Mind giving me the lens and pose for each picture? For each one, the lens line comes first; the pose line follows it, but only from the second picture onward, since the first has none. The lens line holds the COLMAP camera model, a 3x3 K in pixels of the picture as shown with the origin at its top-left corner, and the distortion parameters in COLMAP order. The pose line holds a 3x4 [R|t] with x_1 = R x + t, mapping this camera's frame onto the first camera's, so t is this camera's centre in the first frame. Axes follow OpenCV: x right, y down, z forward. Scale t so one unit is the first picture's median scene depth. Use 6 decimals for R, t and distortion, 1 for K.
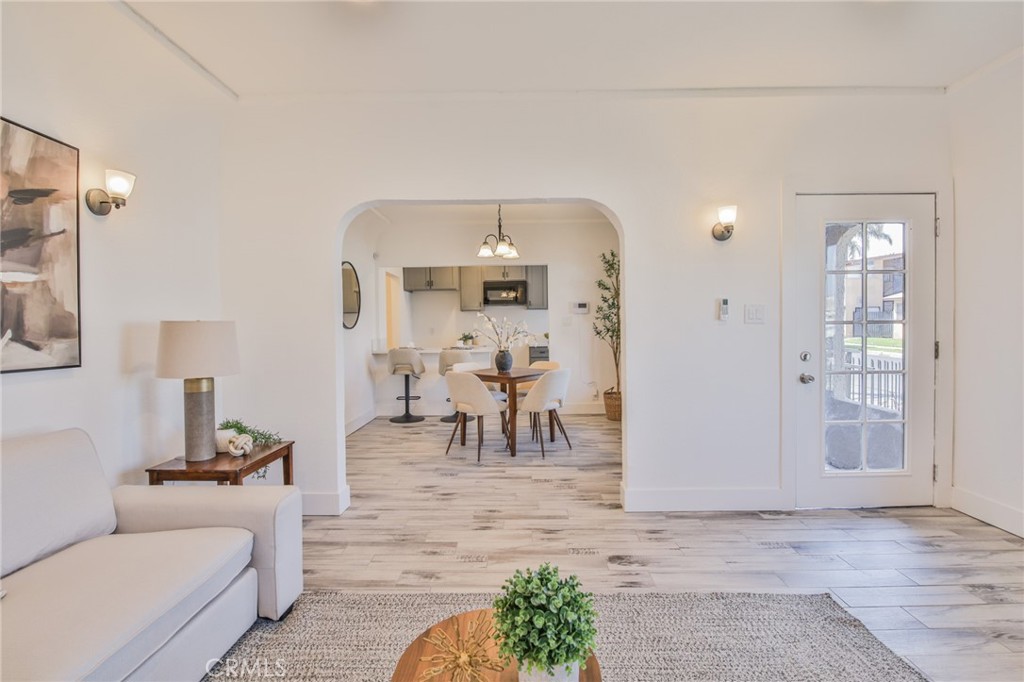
lens RADIAL K [[468.0, 0, 512.9], [0, 468.0, 335.6], [0, 0, 1]] dist [-0.001520, -0.010900]
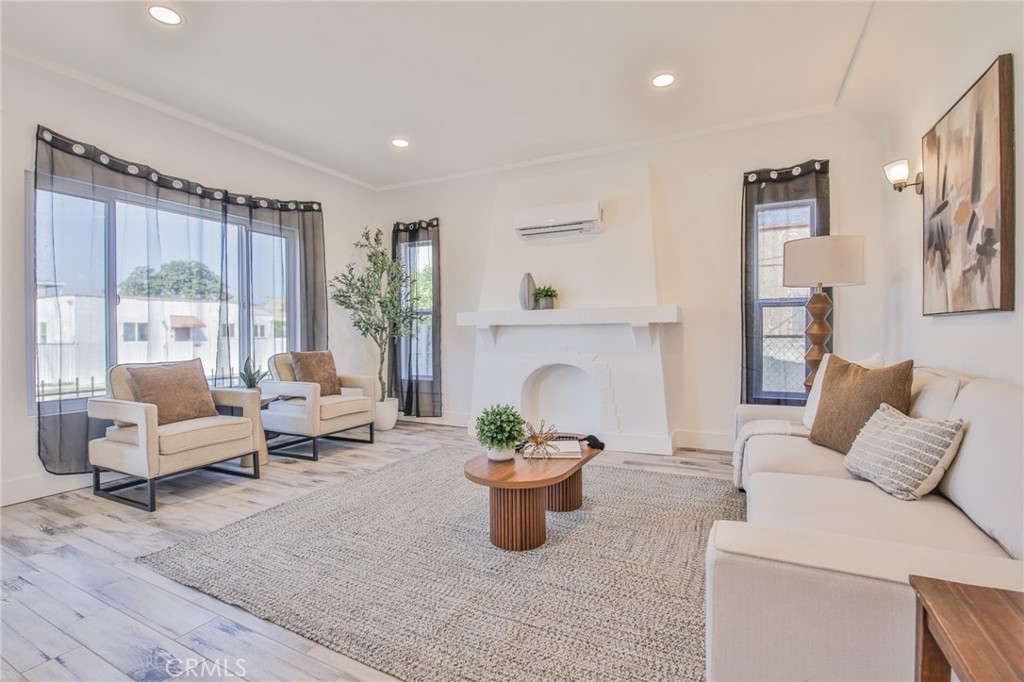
lens RADIAL K [[468.0, 0, 512.9], [0, 468.0, 335.6], [0, 0, 1]] dist [-0.001520, -0.010900]
pose [[-0.894708, 0.007653, 0.446586, -0.469420], [0.015390, 0.999788, 0.013701, 0.075573], [-0.446386, 0.019131, -0.894636, 1.468193]]
